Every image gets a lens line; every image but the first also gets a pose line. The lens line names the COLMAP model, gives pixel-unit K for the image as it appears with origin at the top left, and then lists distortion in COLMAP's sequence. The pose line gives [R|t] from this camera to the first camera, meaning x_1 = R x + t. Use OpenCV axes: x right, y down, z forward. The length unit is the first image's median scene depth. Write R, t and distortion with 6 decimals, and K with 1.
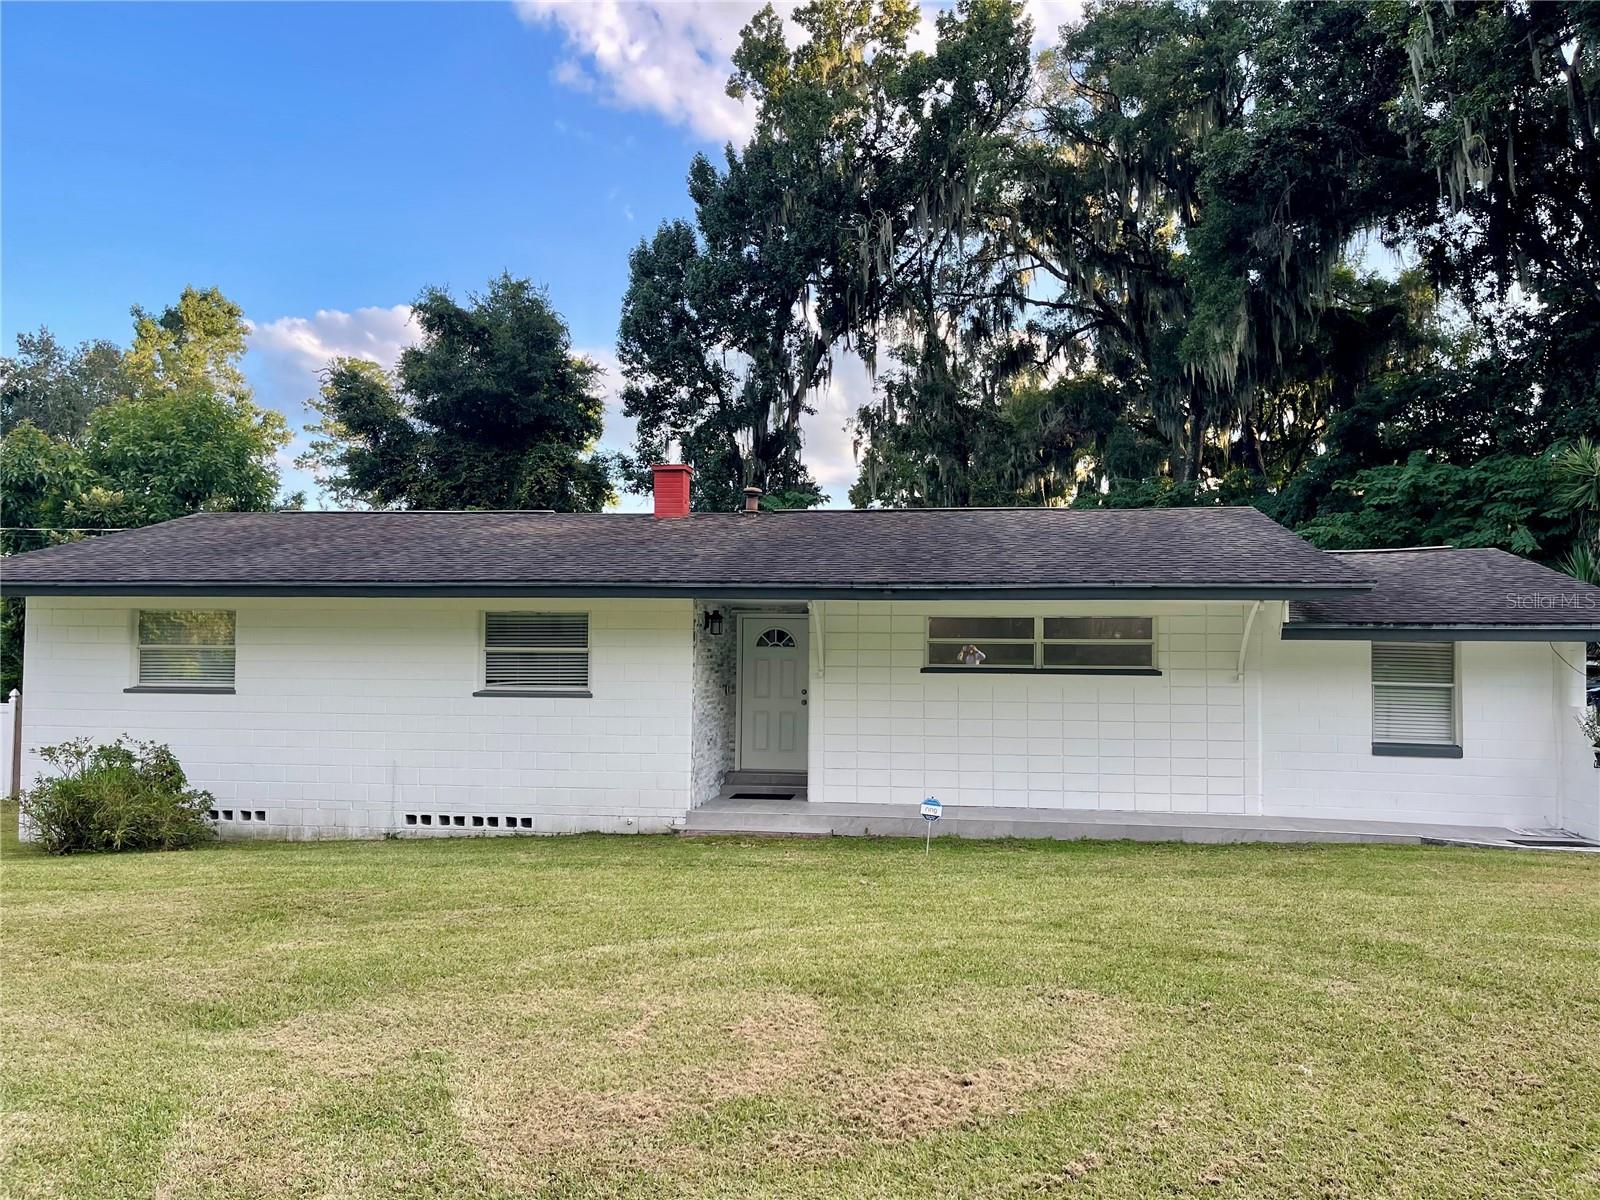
lens RADIAL K [[1203.3, 0, 800.0], [0, 1203.3, 600.0], [0, 0, 1]] dist [0.062338, -0.064744]
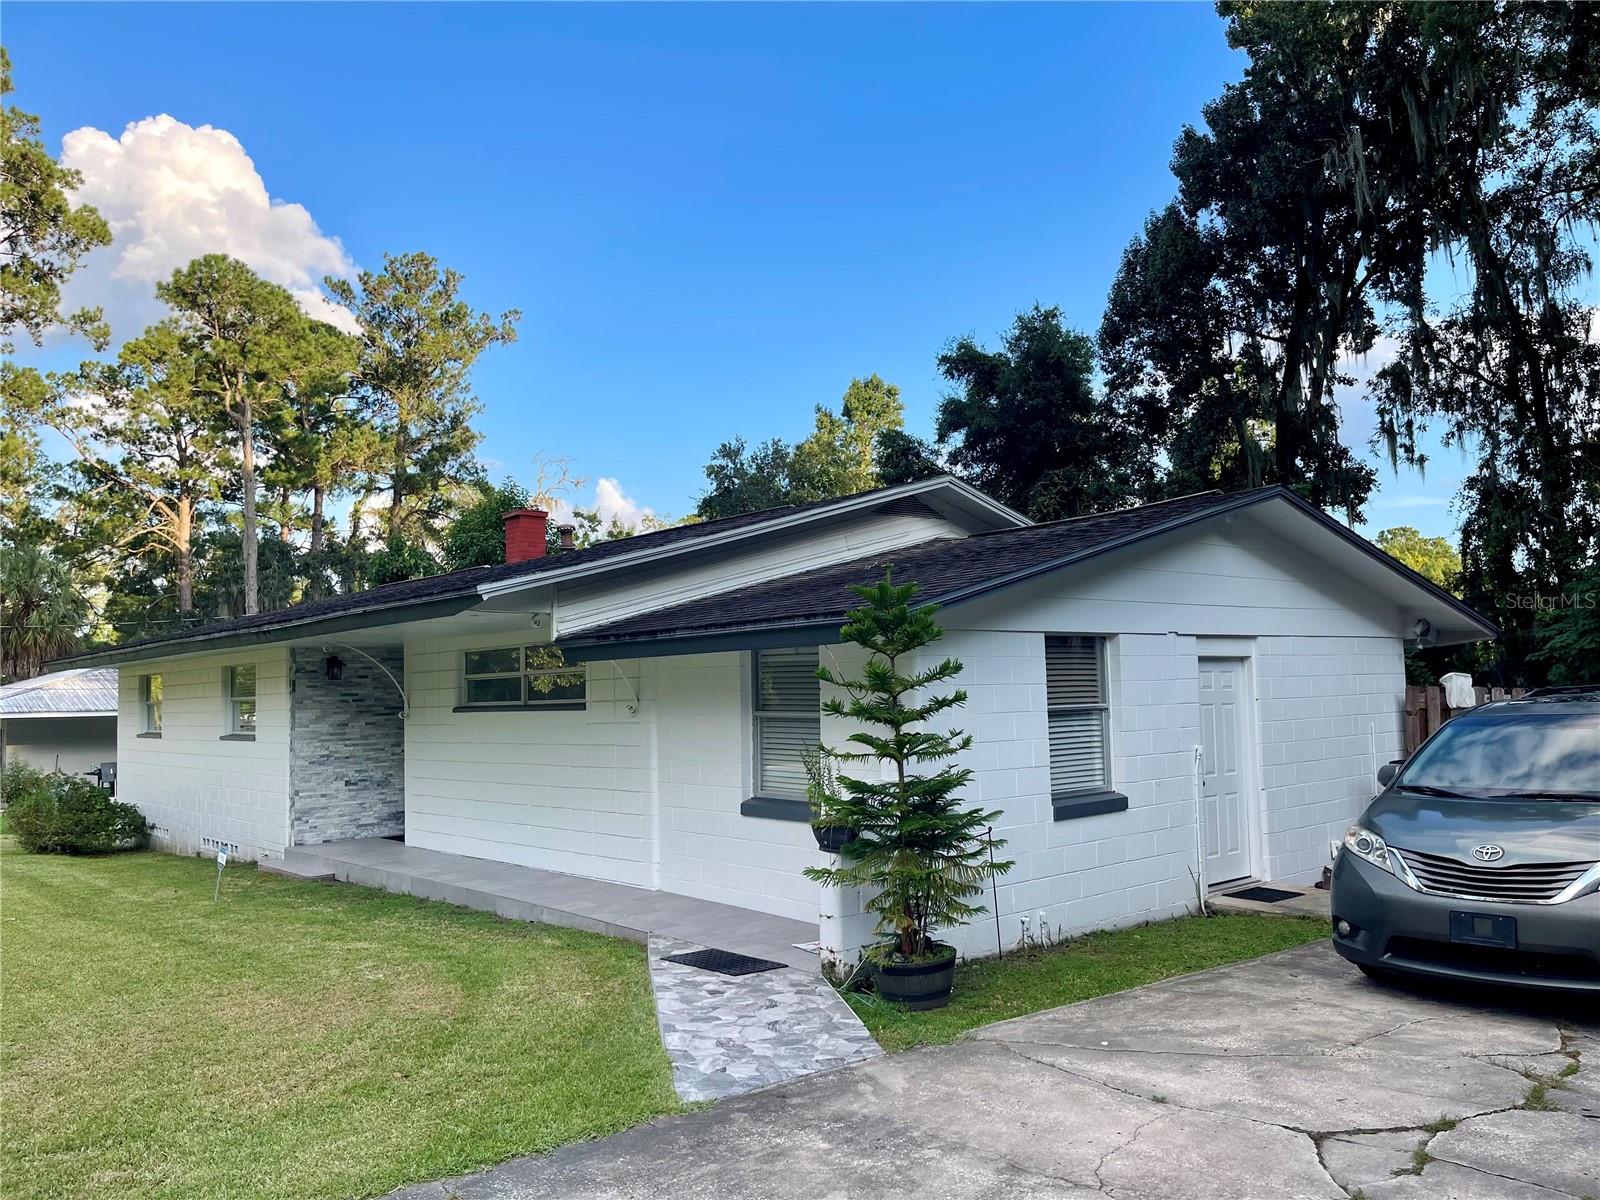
lens RADIAL K [[1203.3, 0, 800.0], [0, 1203.3, 600.0], [0, 0, 1]] dist [0.062338, -0.064744]
pose [[0.755578, -0.078564, -0.650330, 0.837908], [0.061151, 0.996906, -0.049385, 0.032711], [0.652198, -0.002455, 0.758045, 0.417178]]
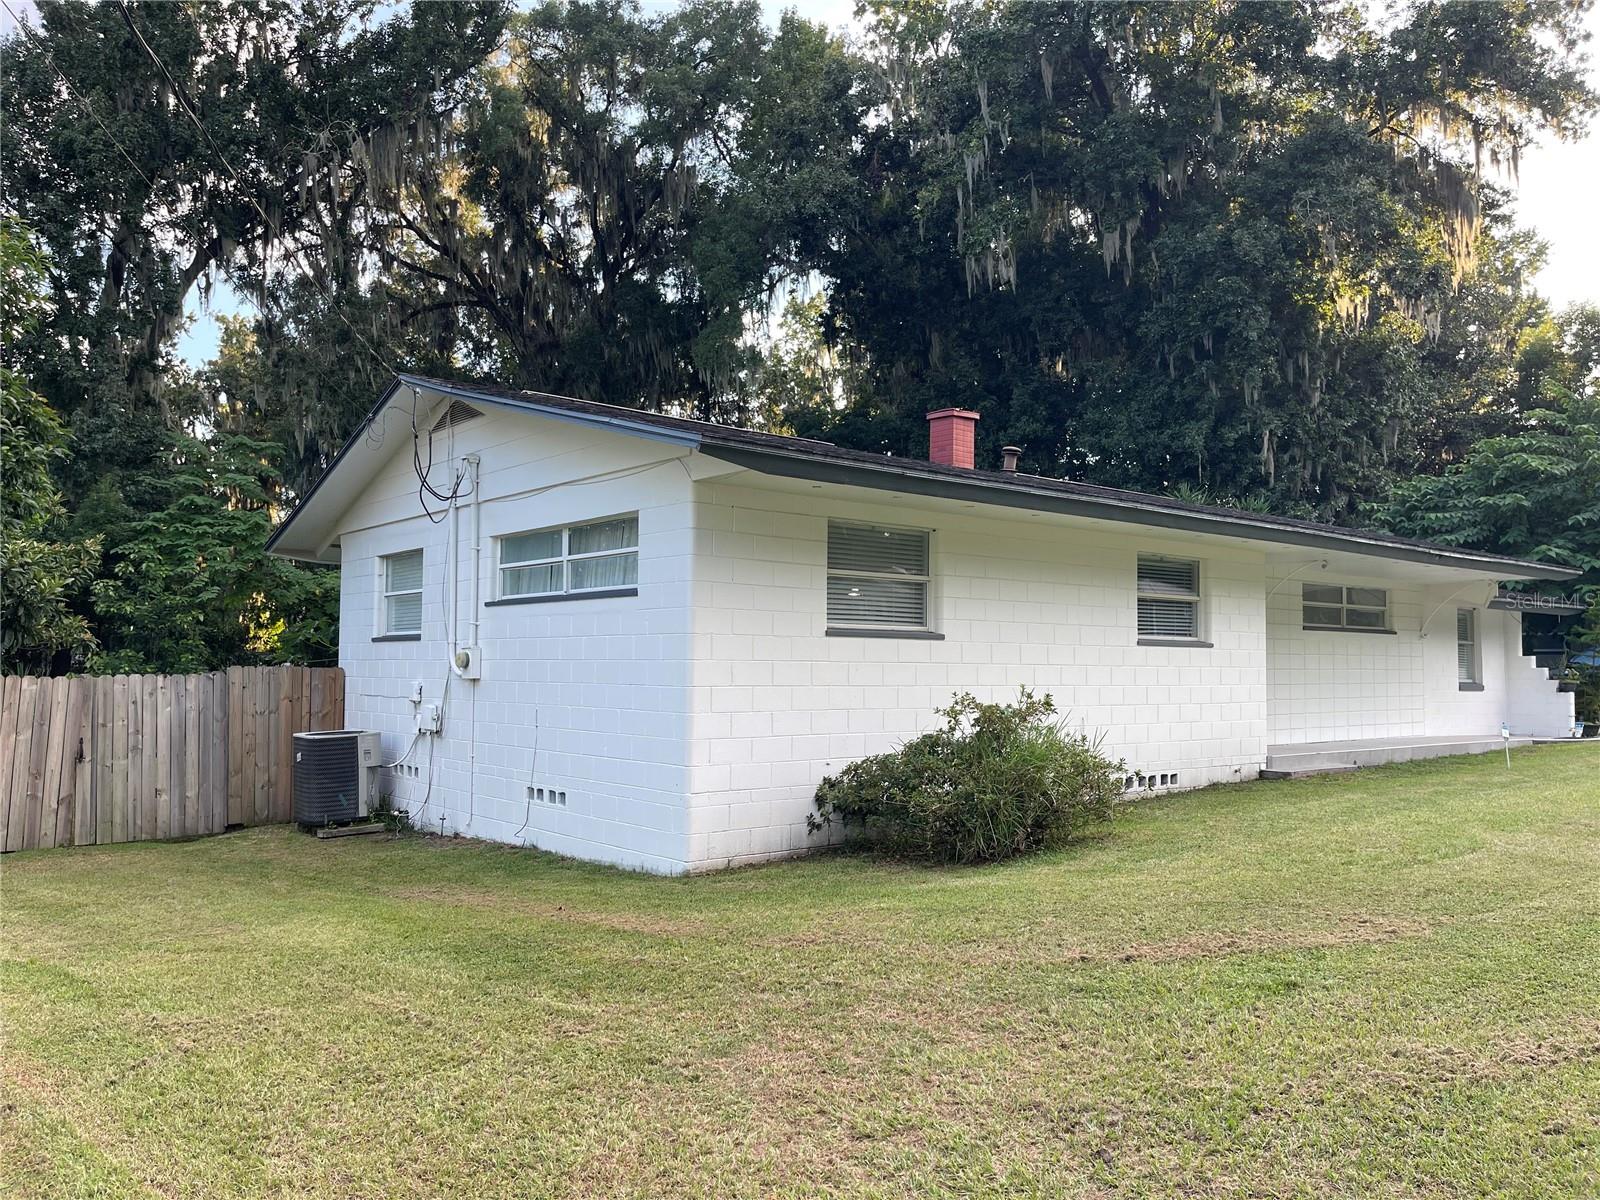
lens RADIAL K [[1203.3, 0, 800.0], [0, 1203.3, 600.0], [0, 0, 1]] dist [0.062338, -0.064744]
pose [[0.665021, 0.035615, 0.745975, -1.001950], [-0.033989, 0.999271, -0.017407, 0.062331], [-0.746051, -0.013779, 0.665746, 0.520340]]
